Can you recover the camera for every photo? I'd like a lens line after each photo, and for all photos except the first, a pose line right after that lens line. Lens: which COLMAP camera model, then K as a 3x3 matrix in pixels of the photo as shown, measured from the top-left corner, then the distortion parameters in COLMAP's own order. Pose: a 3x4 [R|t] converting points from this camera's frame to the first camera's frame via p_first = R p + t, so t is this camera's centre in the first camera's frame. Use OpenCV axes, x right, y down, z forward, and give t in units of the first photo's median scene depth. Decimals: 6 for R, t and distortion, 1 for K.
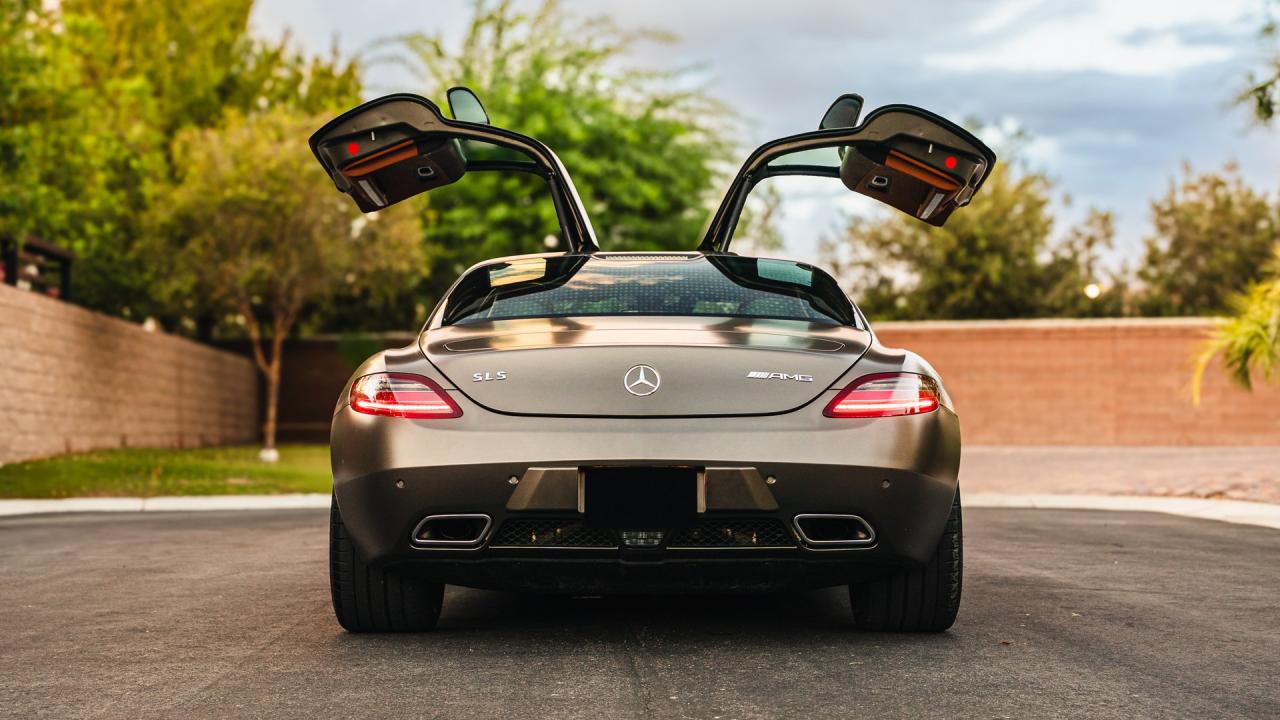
lens RADIAL K [[2255.9, 0, 625.3], [0, 2255.9, 373.5], [0, 0, 1]] dist [0.146992, 0.056809]
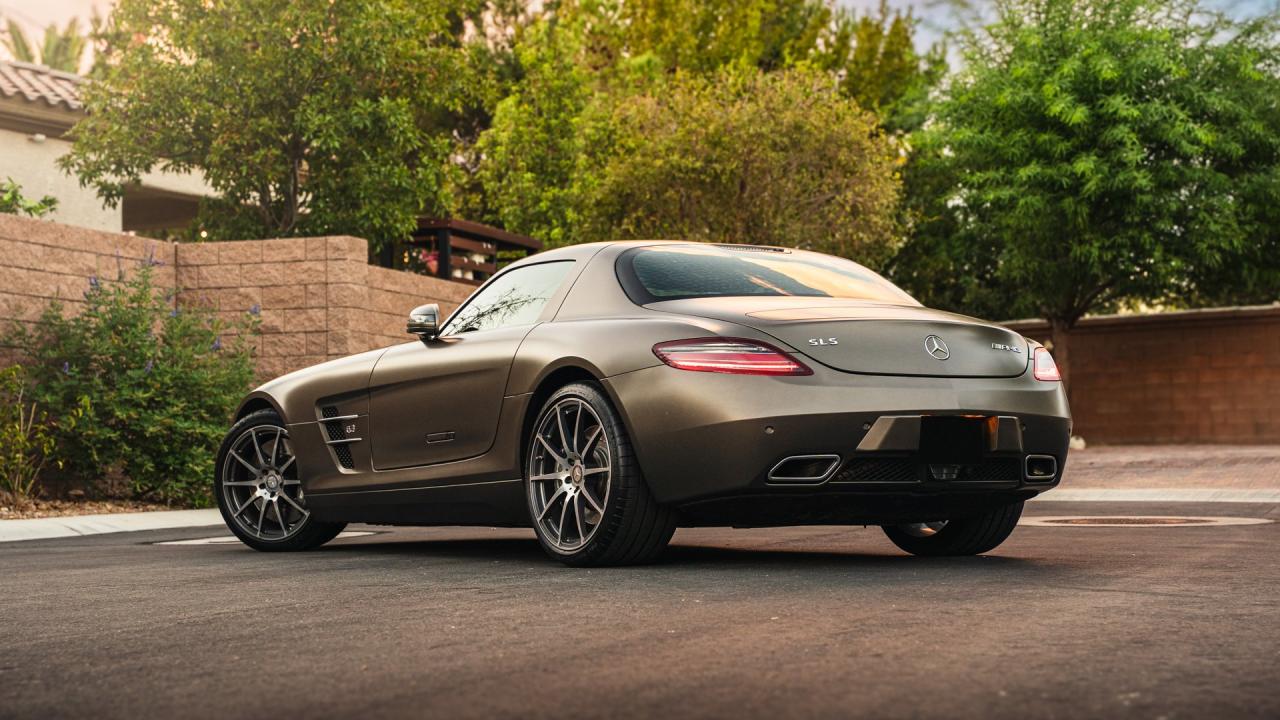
lens RADIAL K [[2314.6, 0, 635.1], [0, 2314.6, 338.5], [0, 0, 1]] dist [0.162145, 0.025203]
pose [[0.924231, -0.031102, -0.380565, 0.159746], [0.021274, 0.999323, -0.030005, 0.017096], [0.381241, 0.019636, 0.924267, 0.144257]]
